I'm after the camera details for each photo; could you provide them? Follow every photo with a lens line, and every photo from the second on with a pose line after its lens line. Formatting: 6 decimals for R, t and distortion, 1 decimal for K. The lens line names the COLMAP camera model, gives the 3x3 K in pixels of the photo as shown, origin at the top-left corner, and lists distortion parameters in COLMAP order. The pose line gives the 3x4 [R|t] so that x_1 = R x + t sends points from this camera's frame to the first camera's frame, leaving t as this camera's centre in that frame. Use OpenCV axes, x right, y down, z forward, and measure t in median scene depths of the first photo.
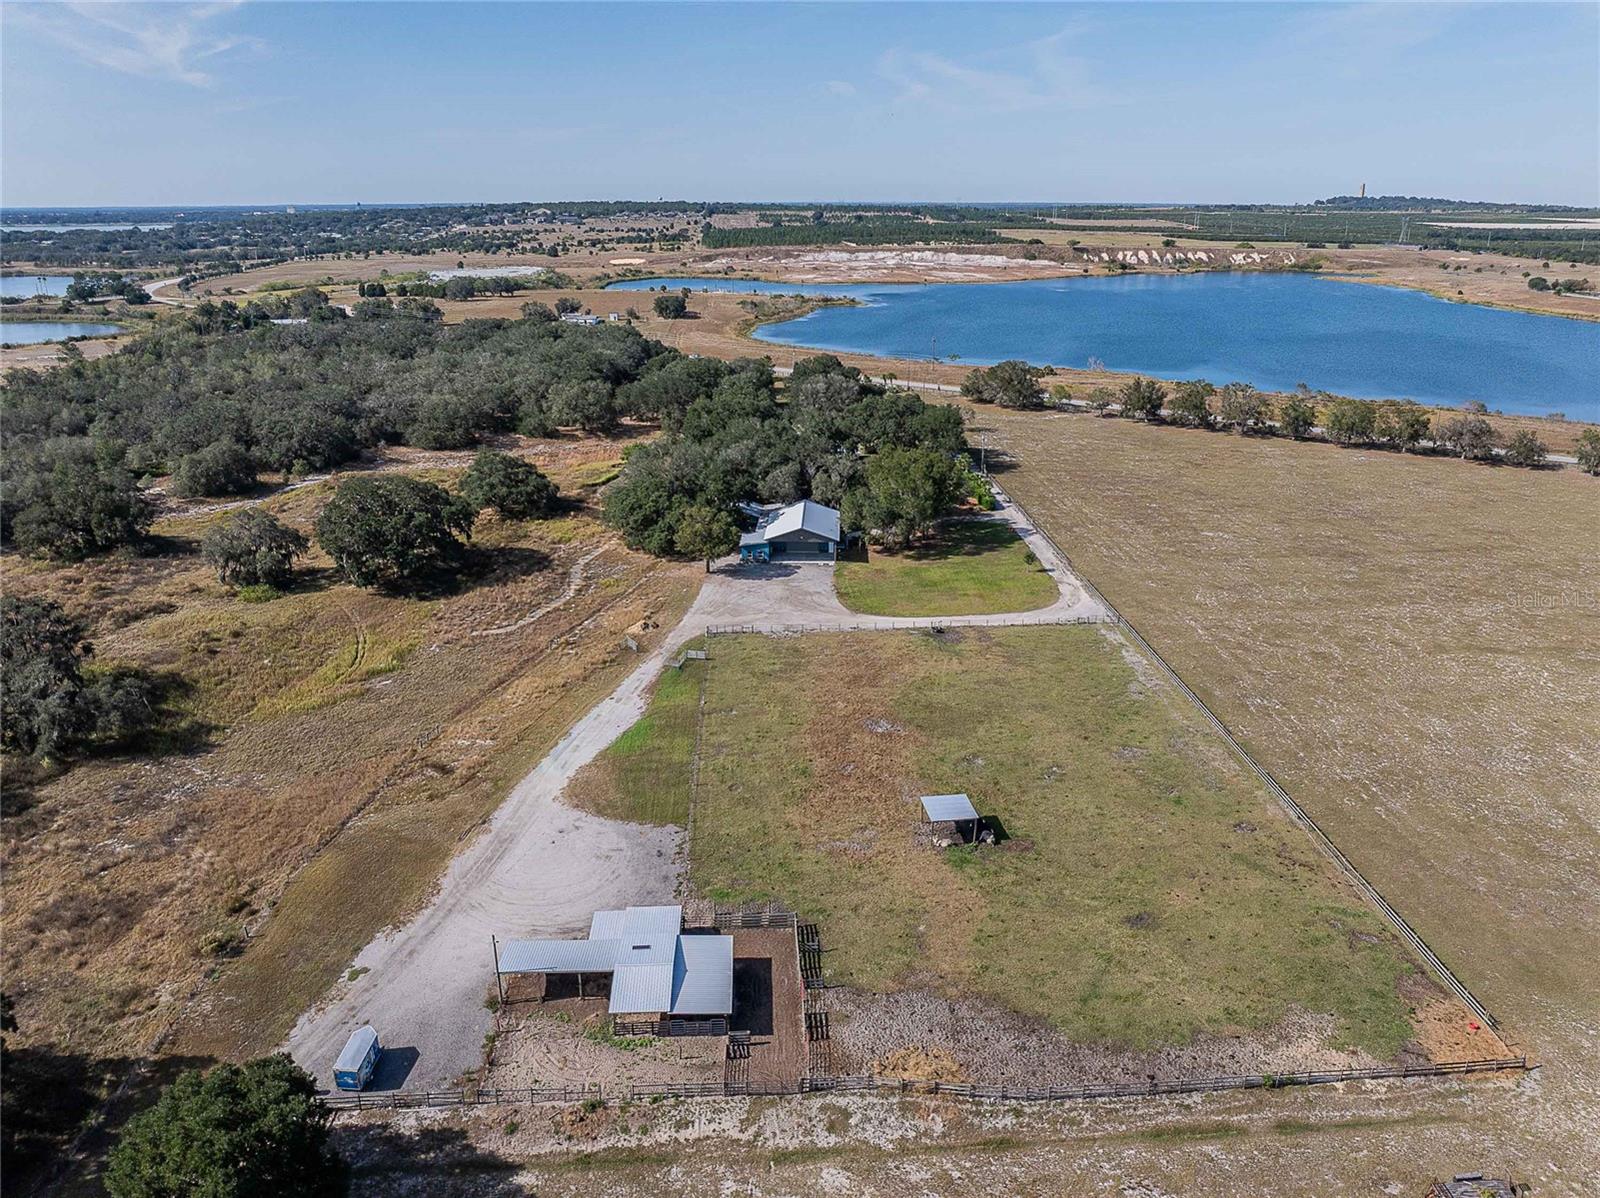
lens RADIAL K [[1137.6, 0, 800.0], [0, 1137.6, 599.0], [0, 0, 1]] dist [-0.047827, 0.006791]
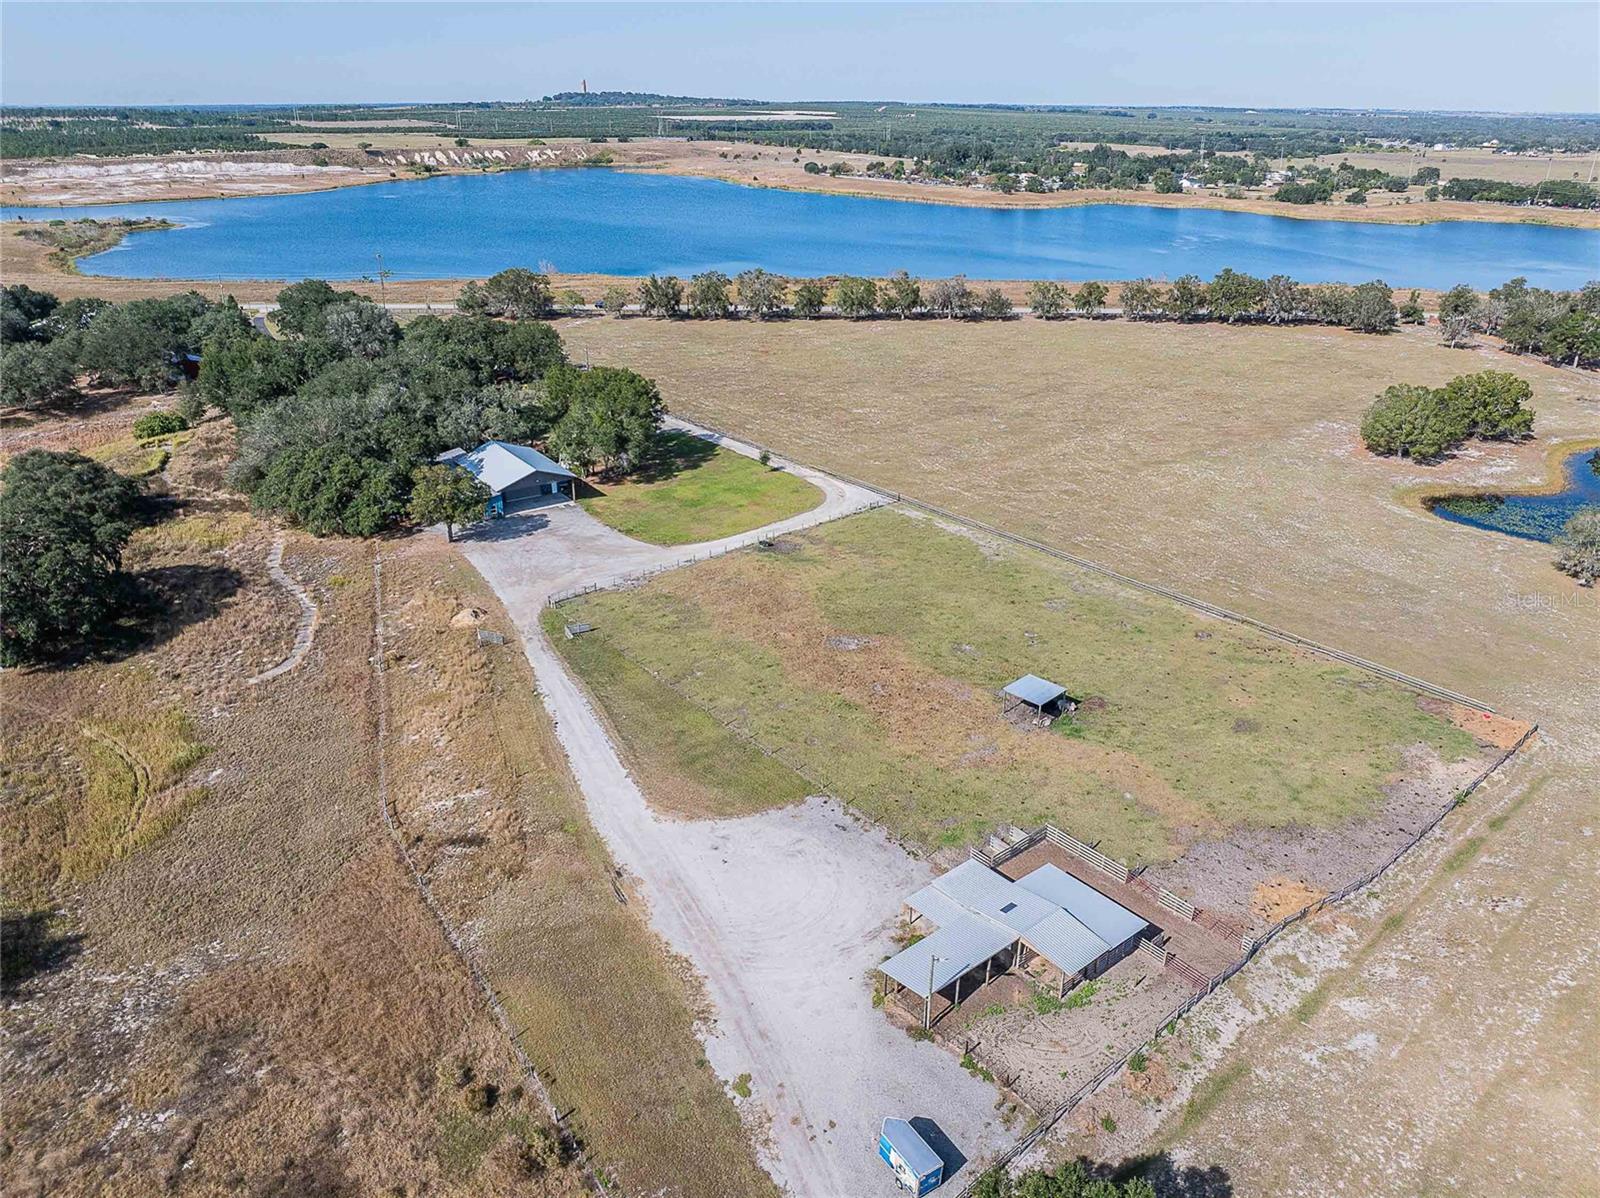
lens RADIAL K [[1123.2, 0, 800.0], [0, 1123.2, 599.0], [0, 0, 1]] dist [-0.038191, 0.005979]
pose [[0.797491, -0.240738, 0.553220, -0.329194], [0.194350, 0.970572, 0.142188, -0.047716], [-0.571170, -0.005875, 0.820811, 0.153929]]
